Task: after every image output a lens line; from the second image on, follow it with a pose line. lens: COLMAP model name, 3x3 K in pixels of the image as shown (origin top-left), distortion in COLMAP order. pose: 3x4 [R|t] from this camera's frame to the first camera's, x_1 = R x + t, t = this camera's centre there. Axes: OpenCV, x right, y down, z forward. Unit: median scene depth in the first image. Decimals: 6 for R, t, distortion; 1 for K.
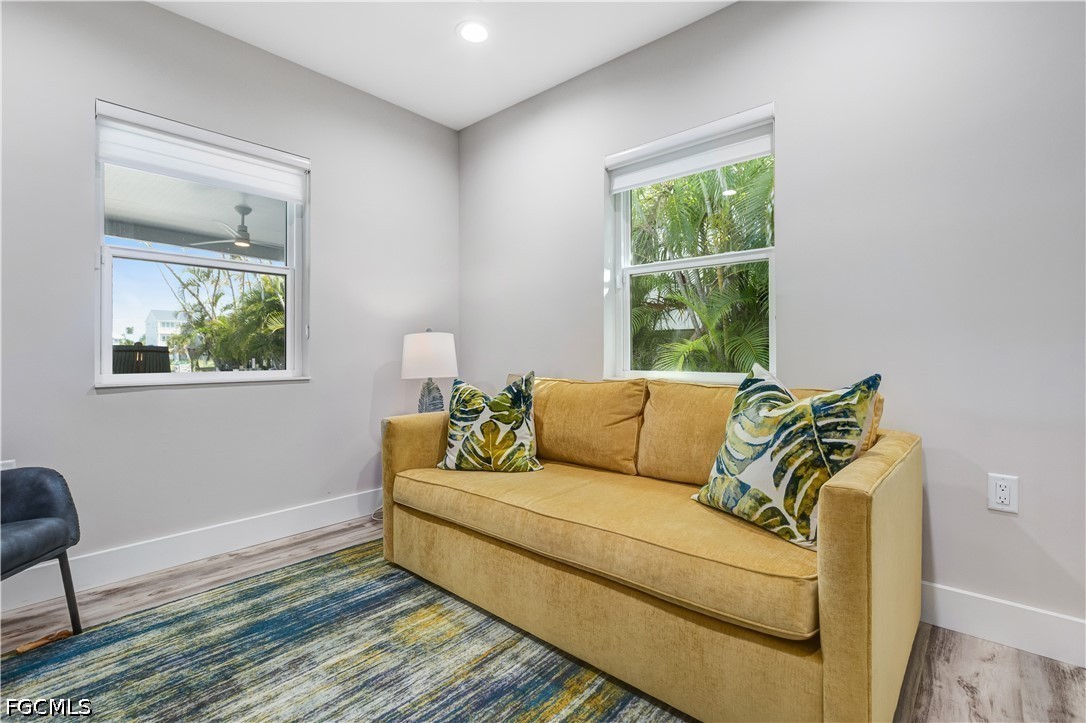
lens RADIAL K [[494.2, 0, 545.6], [0, 494.2, 354.8], [0, 0, 1]] dist [0.000808, 0.000025]
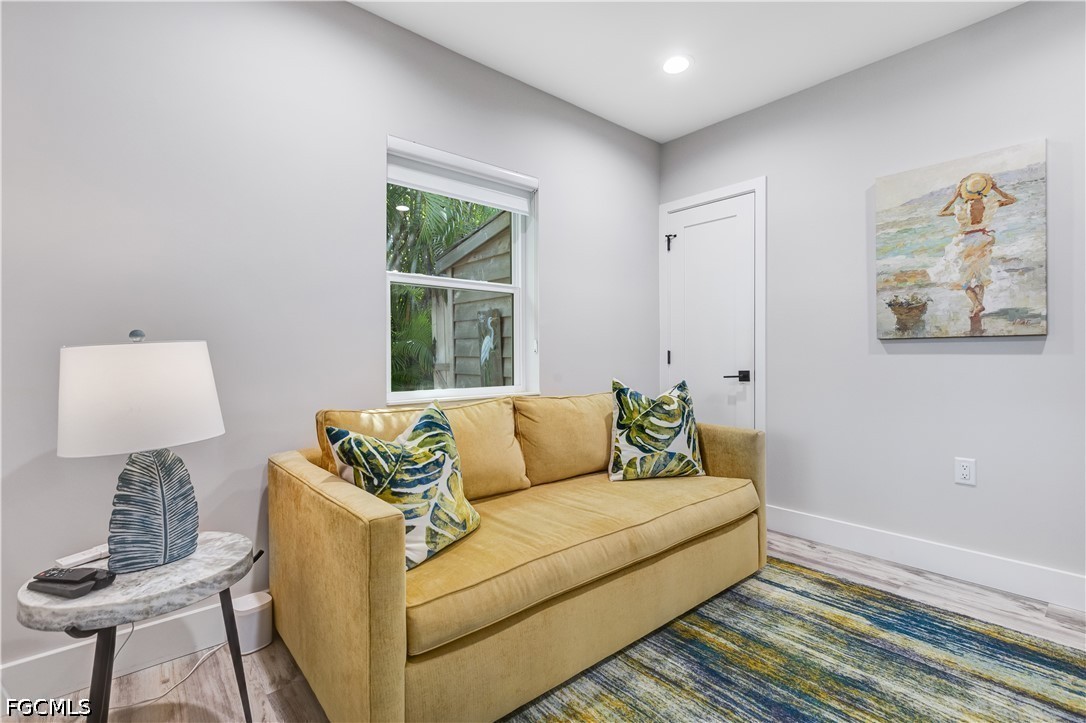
lens RADIAL K [[494.2, 0, 546.8], [0, 494.2, 361.8], [0, 0, 1]] dist [0.000808, 0.000025]
pose [[0.140724, -0.007918, 0.990017, -1.156794], [0.006235, 0.999955, 0.007111, -0.045780], [-0.990029, 0.005172, 0.140767, 1.088485]]
